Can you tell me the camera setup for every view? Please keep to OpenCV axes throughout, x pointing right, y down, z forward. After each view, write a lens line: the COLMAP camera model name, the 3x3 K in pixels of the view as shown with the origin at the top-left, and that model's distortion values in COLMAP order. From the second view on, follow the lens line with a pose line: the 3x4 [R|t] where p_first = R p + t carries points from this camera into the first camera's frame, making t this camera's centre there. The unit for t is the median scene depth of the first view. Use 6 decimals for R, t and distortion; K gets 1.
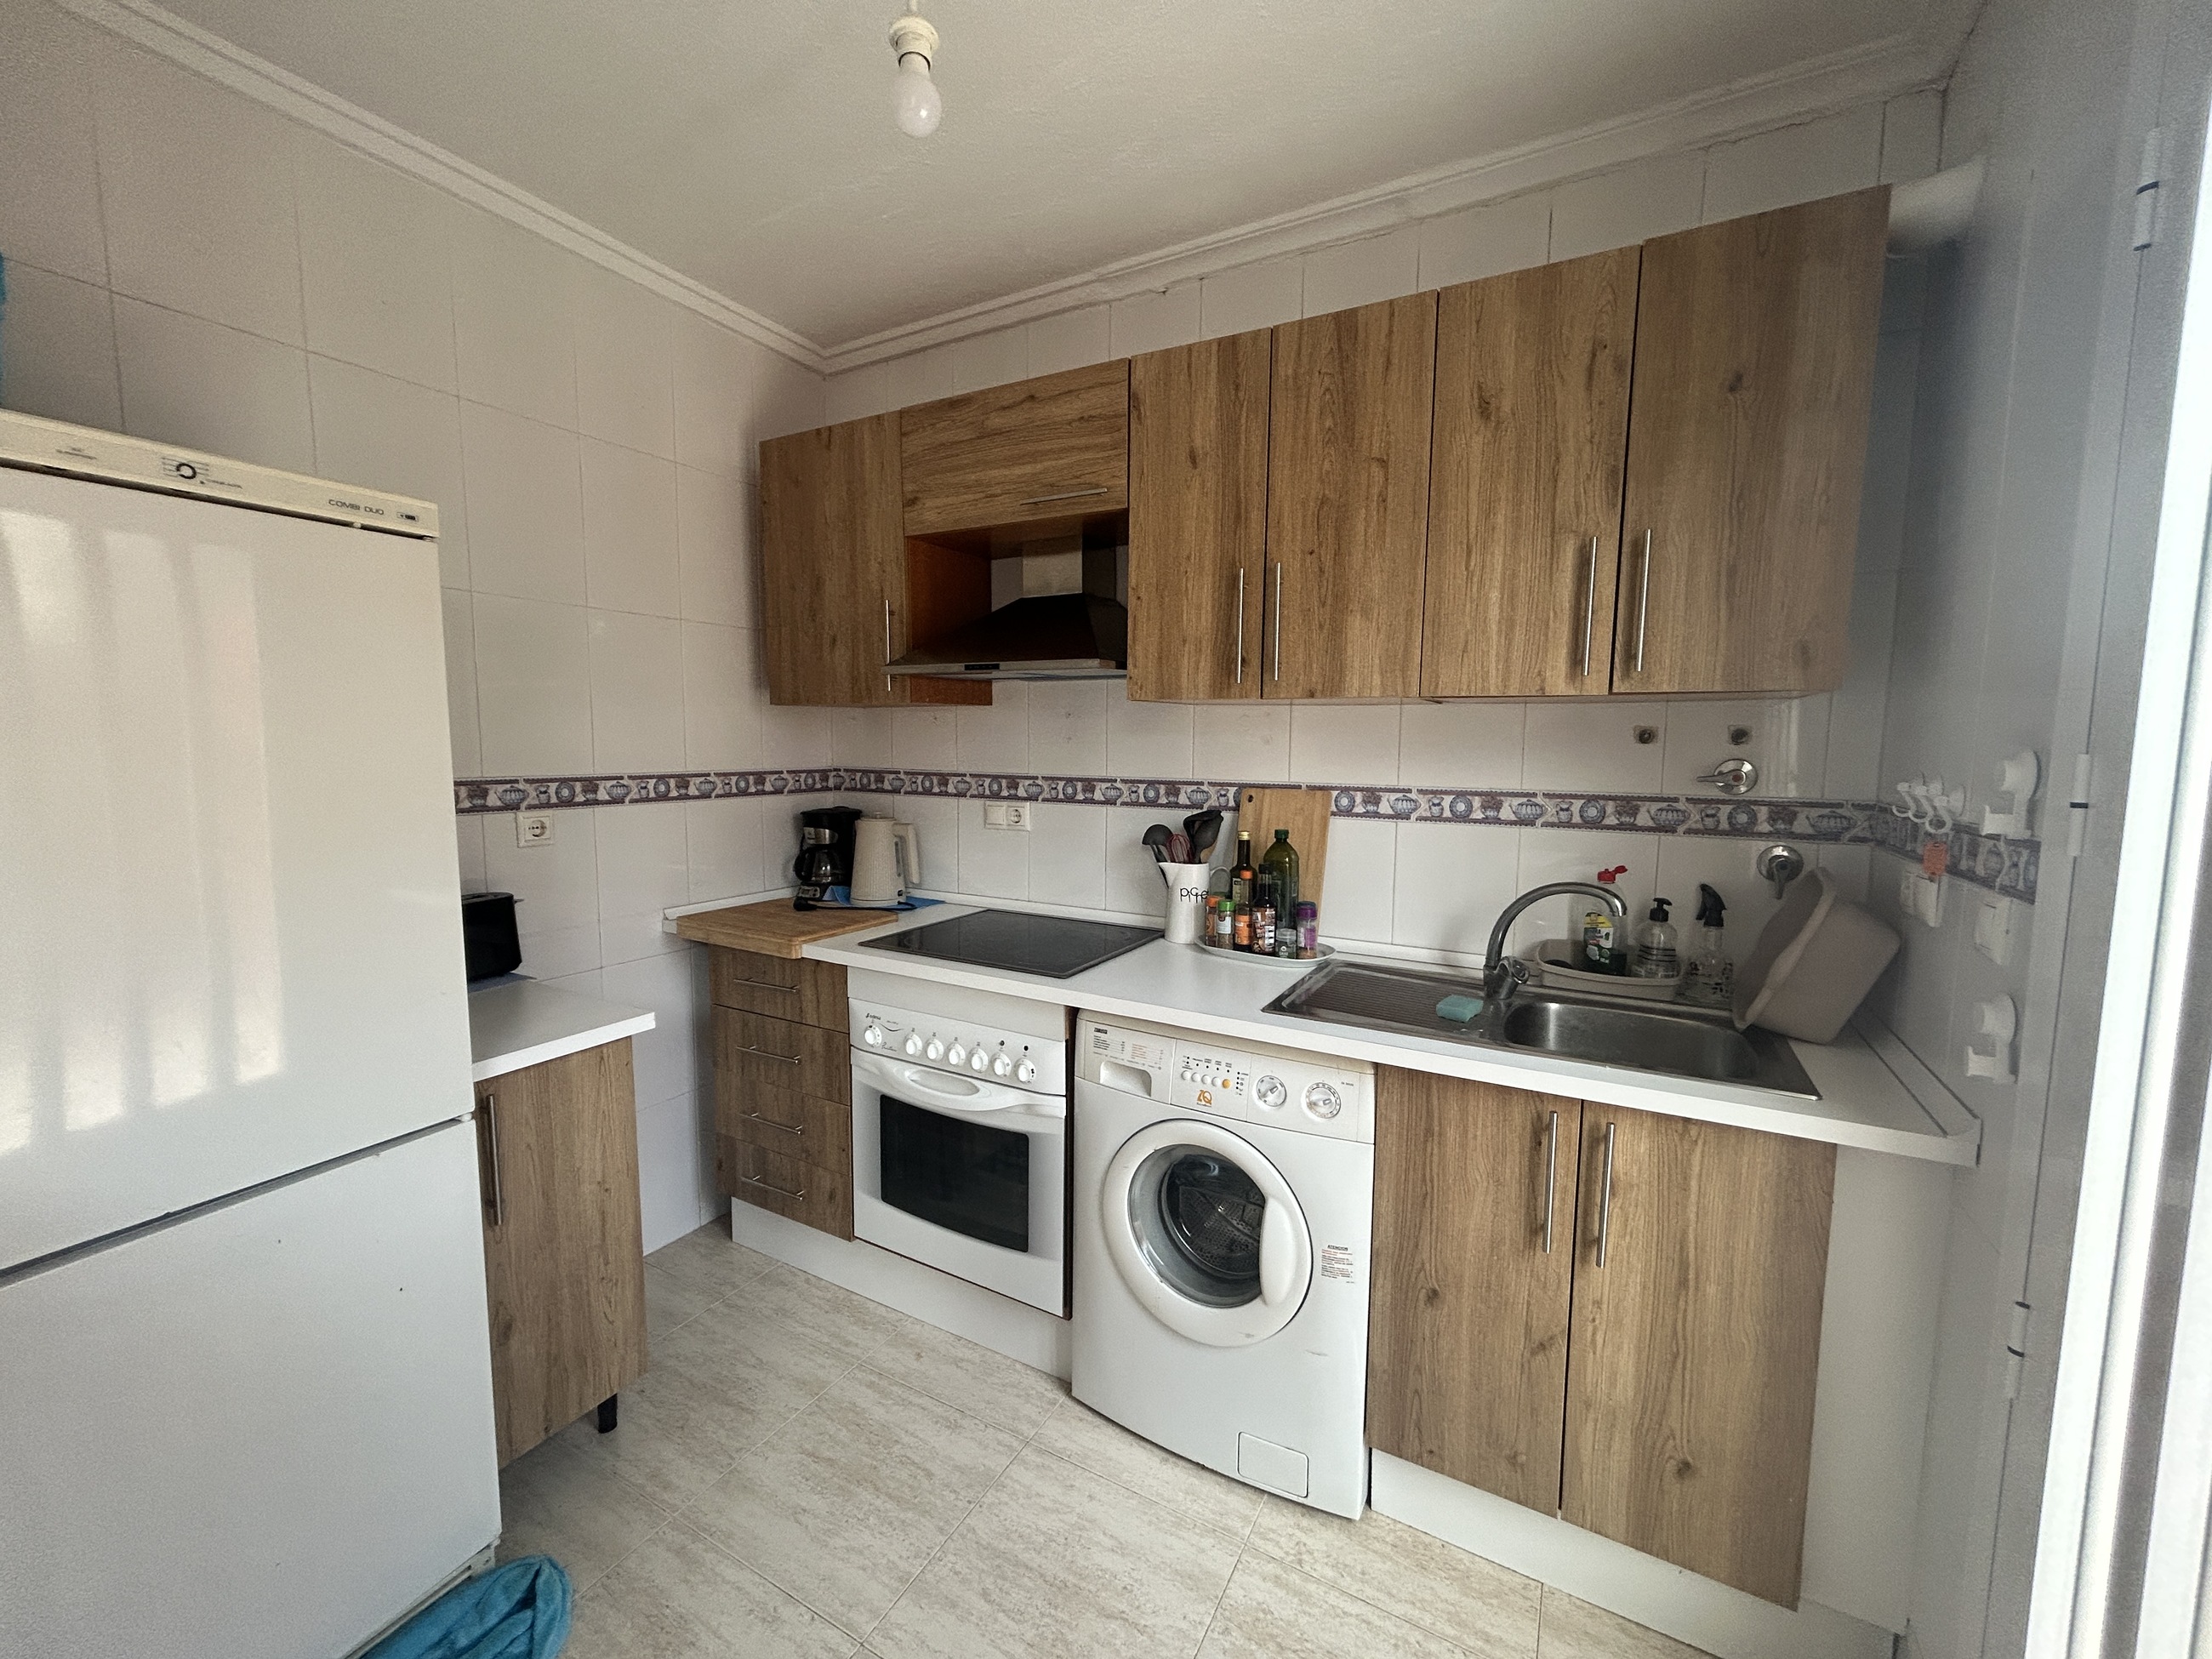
lens RADIAL K [[892.0, 0, 1106.1], [0, 892.0, 828.5], [0, 0, 1]] dist [-0.004269, 0.001257]
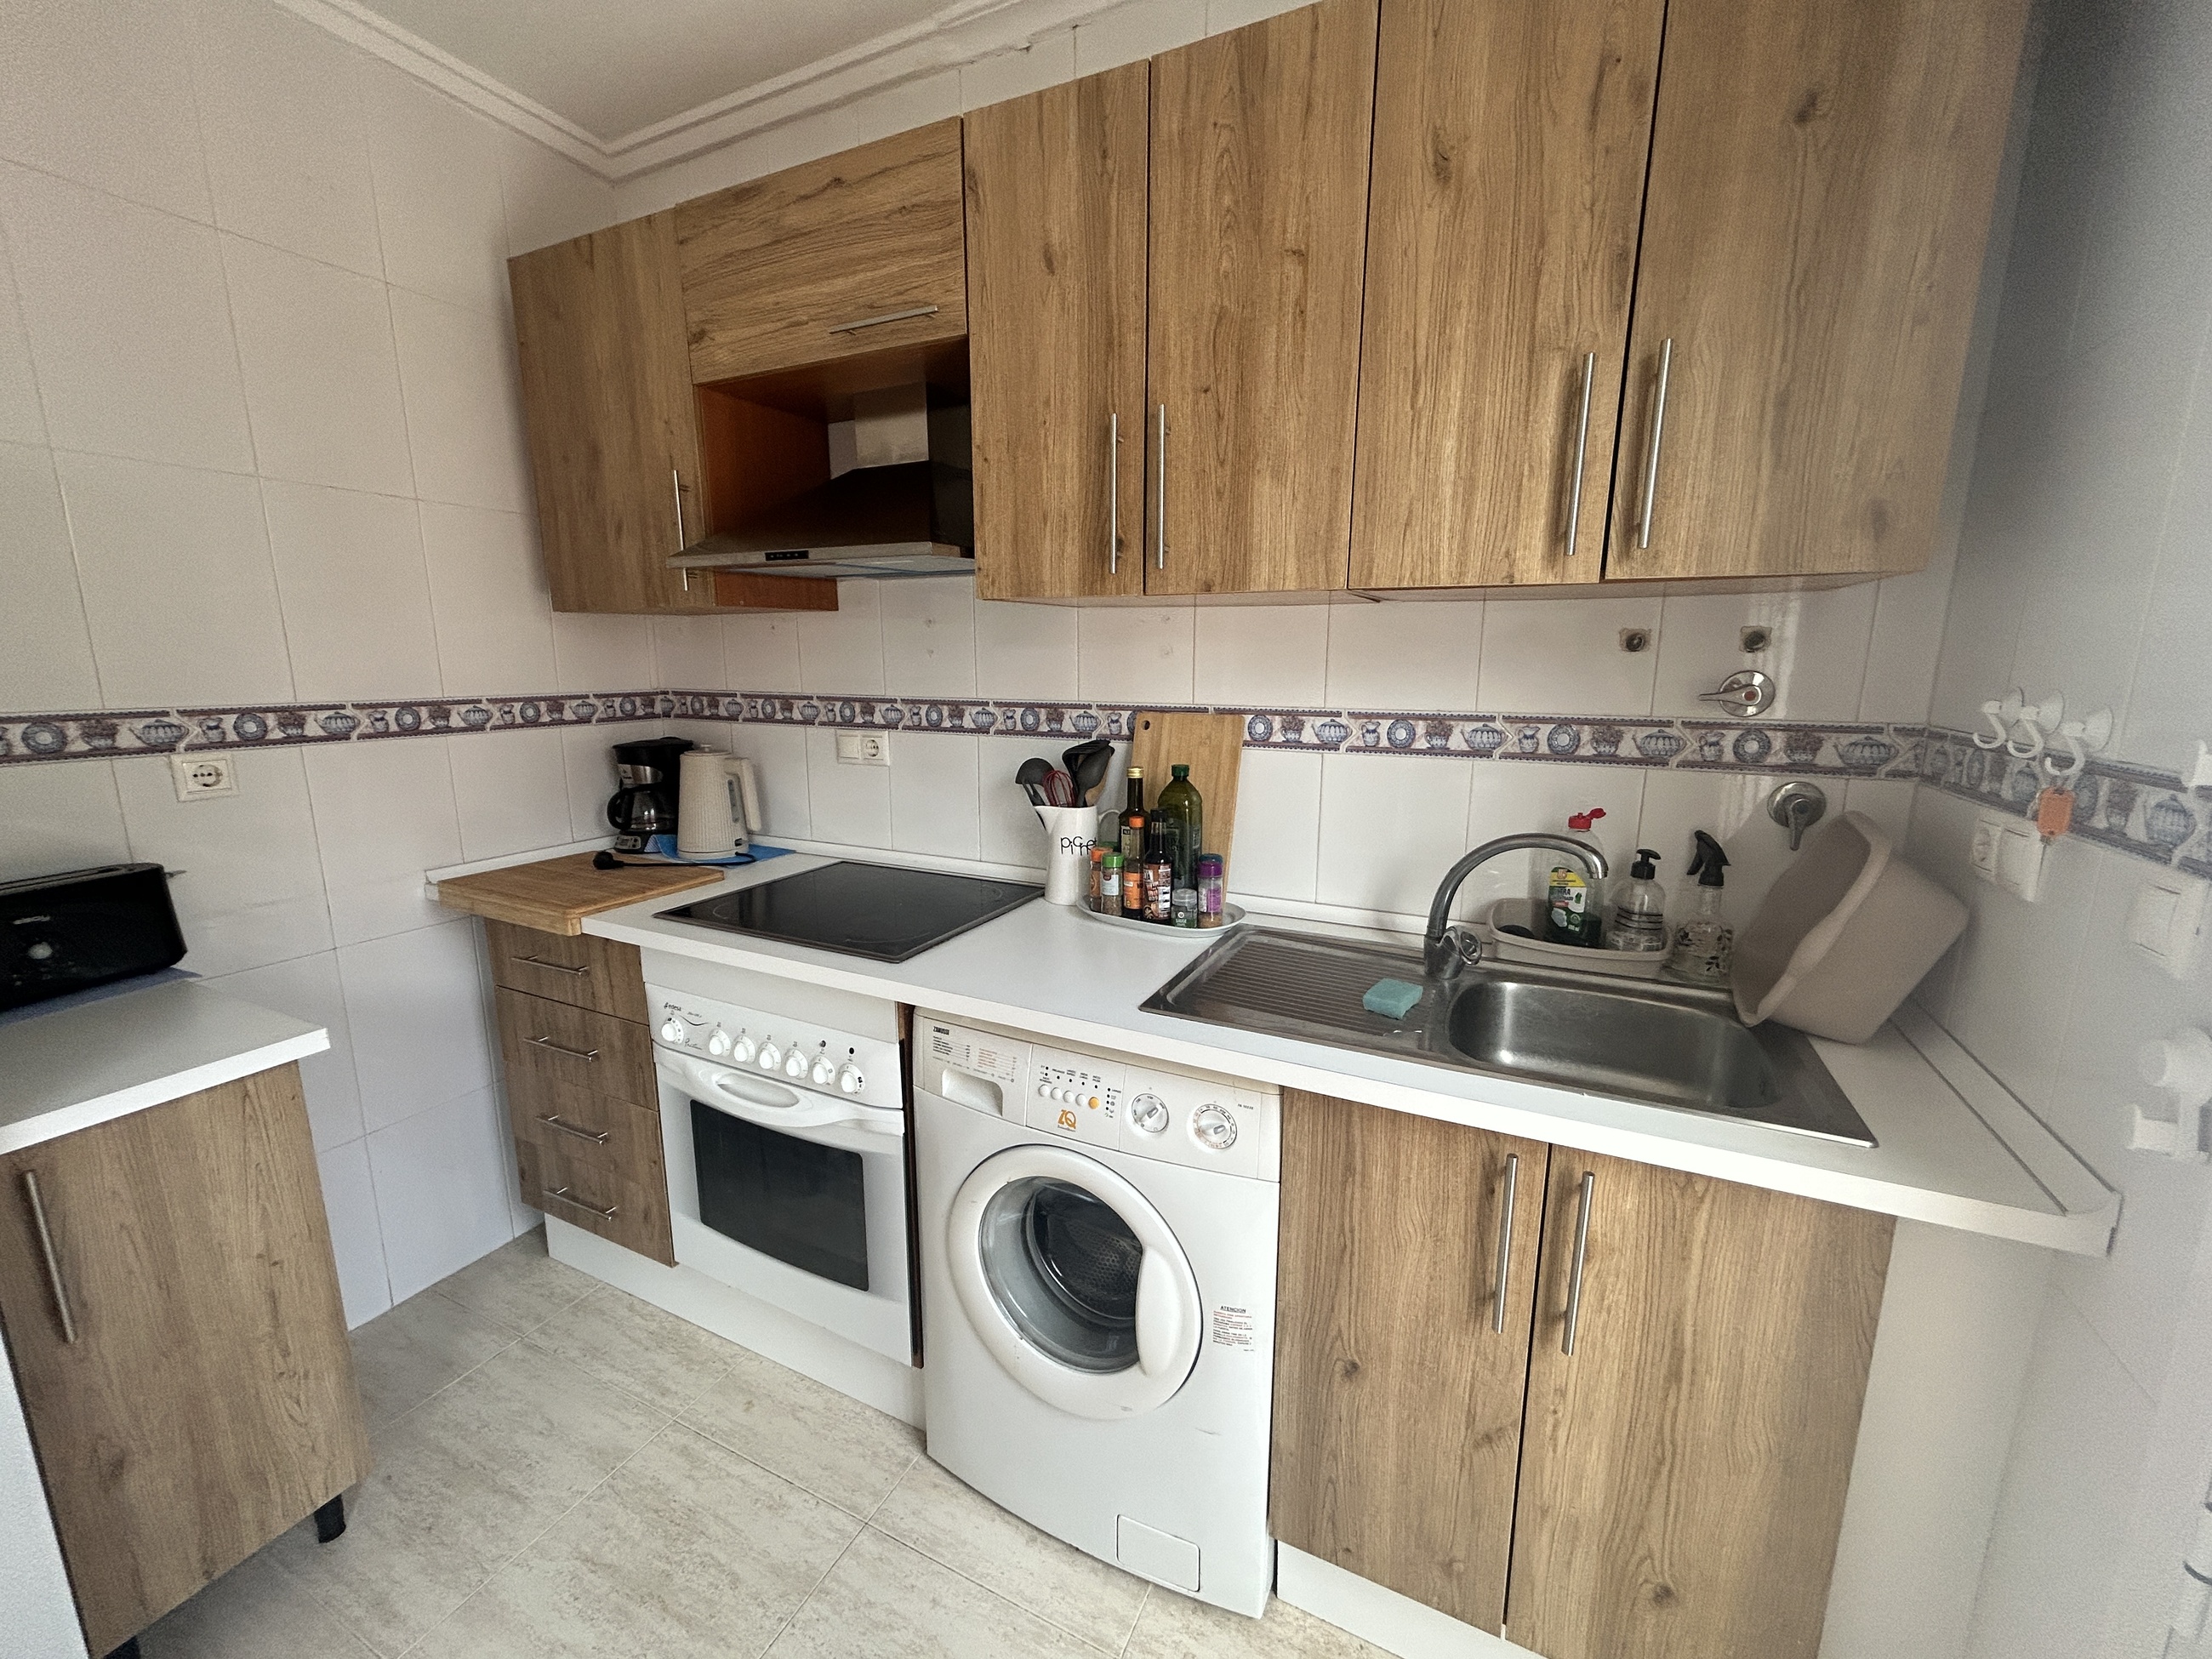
lens RADIAL K [[892.0, 0, 1105.6], [0, 892.0, 828.0], [0, 0, 1]] dist [-0.004269, 0.001257]
pose [[0.998491, -0.017398, 0.052083, 0.104125], [0.012524, 0.995636, 0.092473, -0.020239], [-0.053465, -0.091681, 0.994352, 0.244494]]
